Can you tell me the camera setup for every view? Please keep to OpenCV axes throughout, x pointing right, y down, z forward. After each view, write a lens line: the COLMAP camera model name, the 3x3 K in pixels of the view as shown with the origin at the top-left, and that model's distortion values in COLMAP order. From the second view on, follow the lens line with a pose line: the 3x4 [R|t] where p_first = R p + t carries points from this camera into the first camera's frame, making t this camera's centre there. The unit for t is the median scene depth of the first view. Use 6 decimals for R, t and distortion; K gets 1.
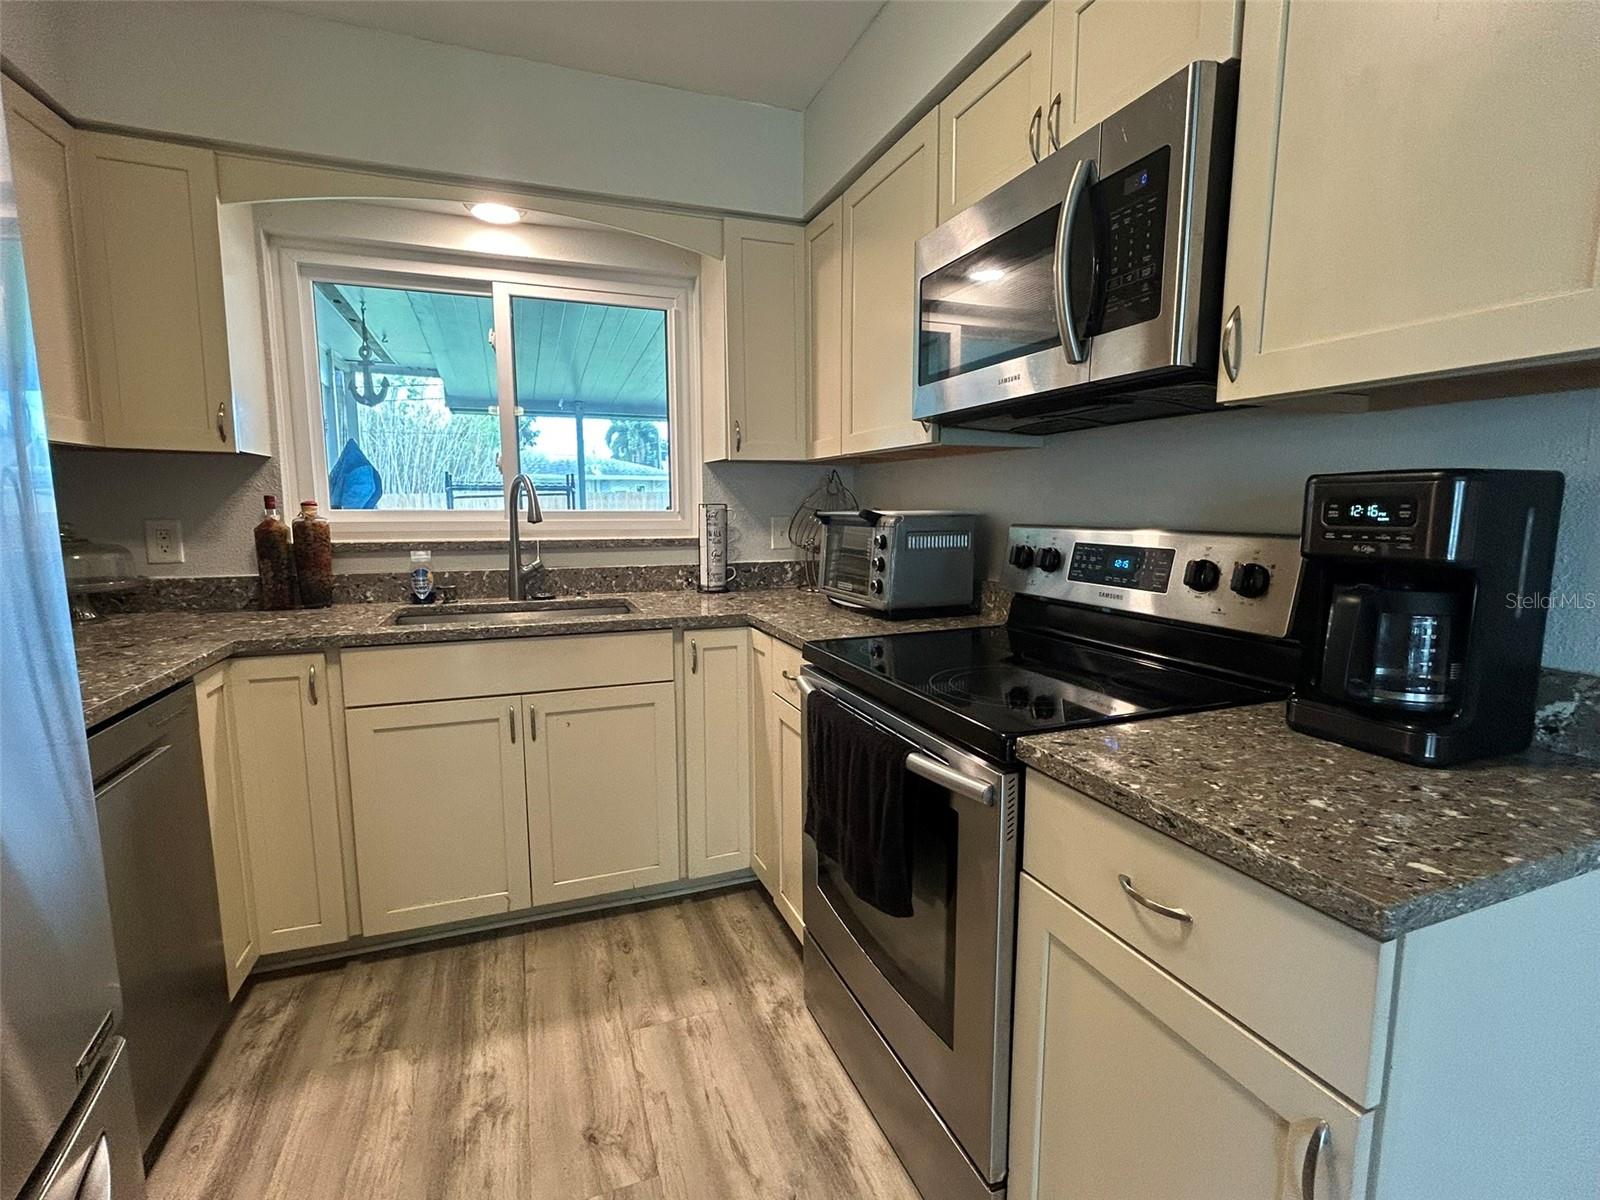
lens RADIAL K [[739.2, 0, 798.5], [0, 739.2, 598.8], [0, 0, 1]] dist [-0.003461, 0.002145]
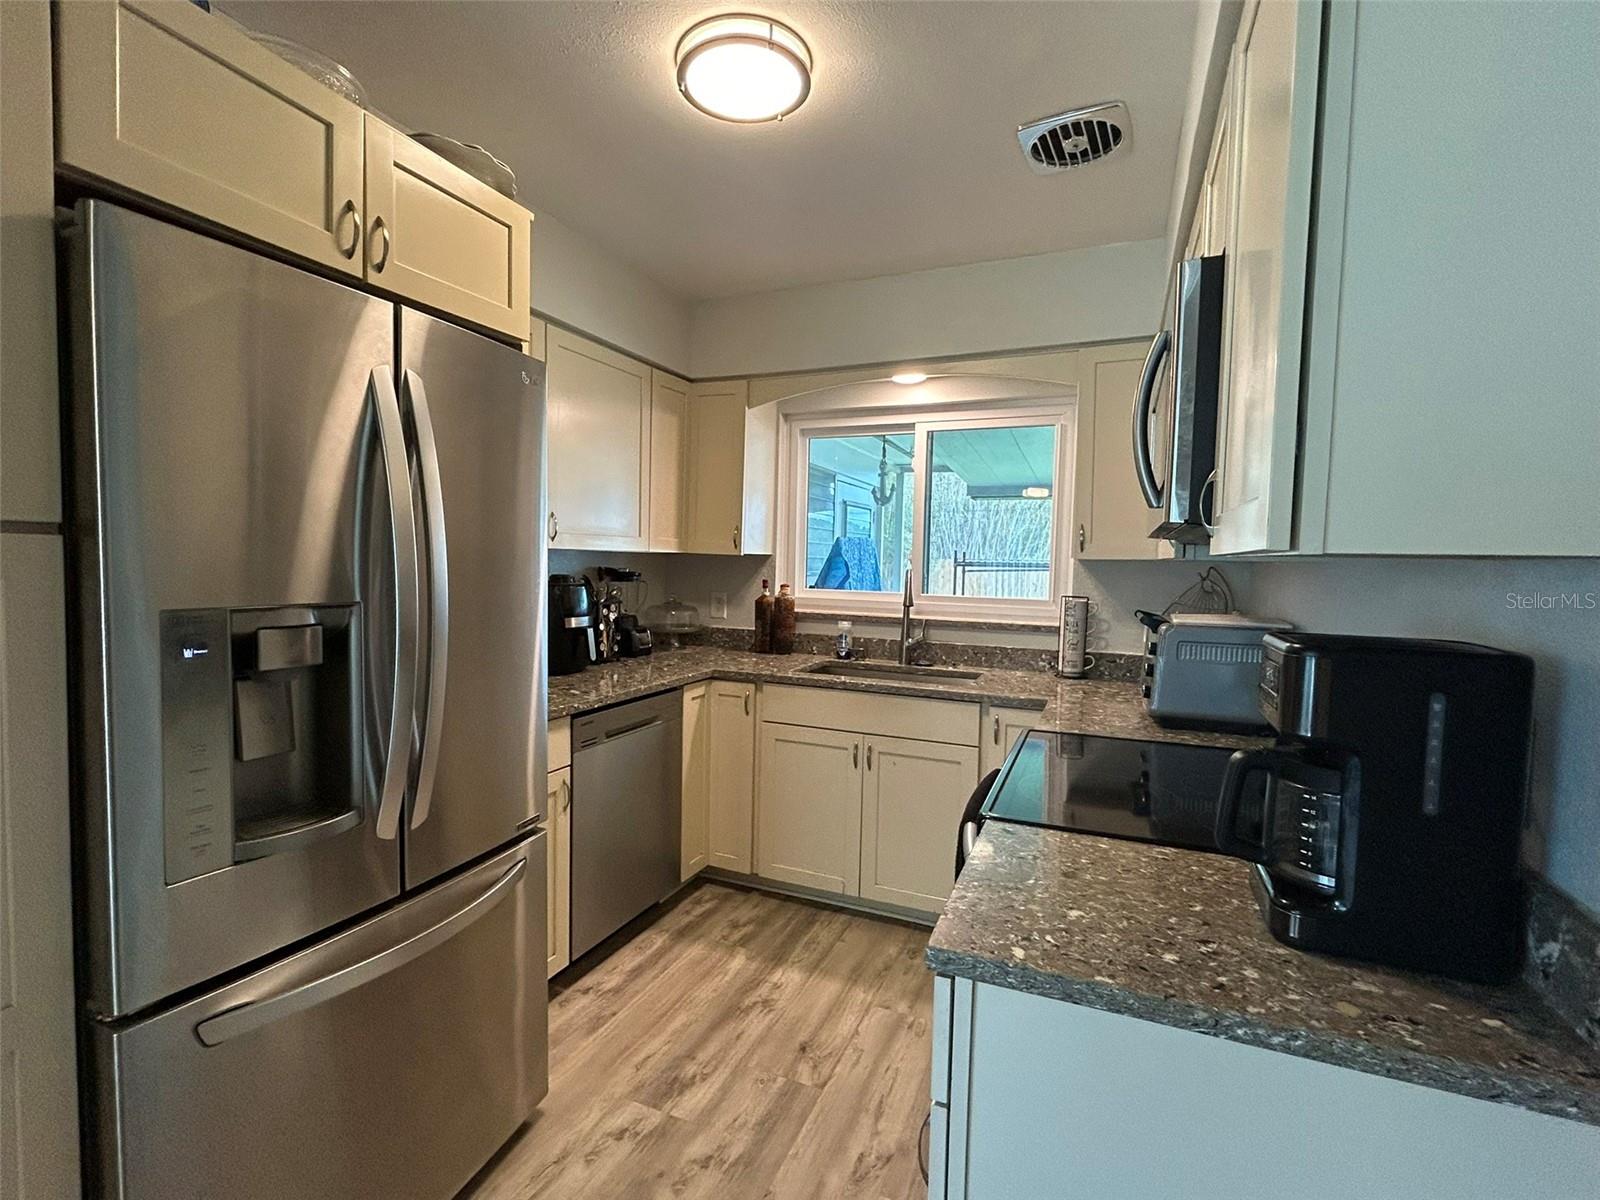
lens RADIAL K [[739.2, 0, 797.2], [0, 739.2, 598.3], [0, 0, 1]] dist [-0.003461, 0.002145]
pose [[0.718682, 0.052827, -0.693329, 0.468362], [-0.110640, 0.993094, -0.039019, -0.052054], [0.686480, 0.104753, 0.719564, -0.086638]]
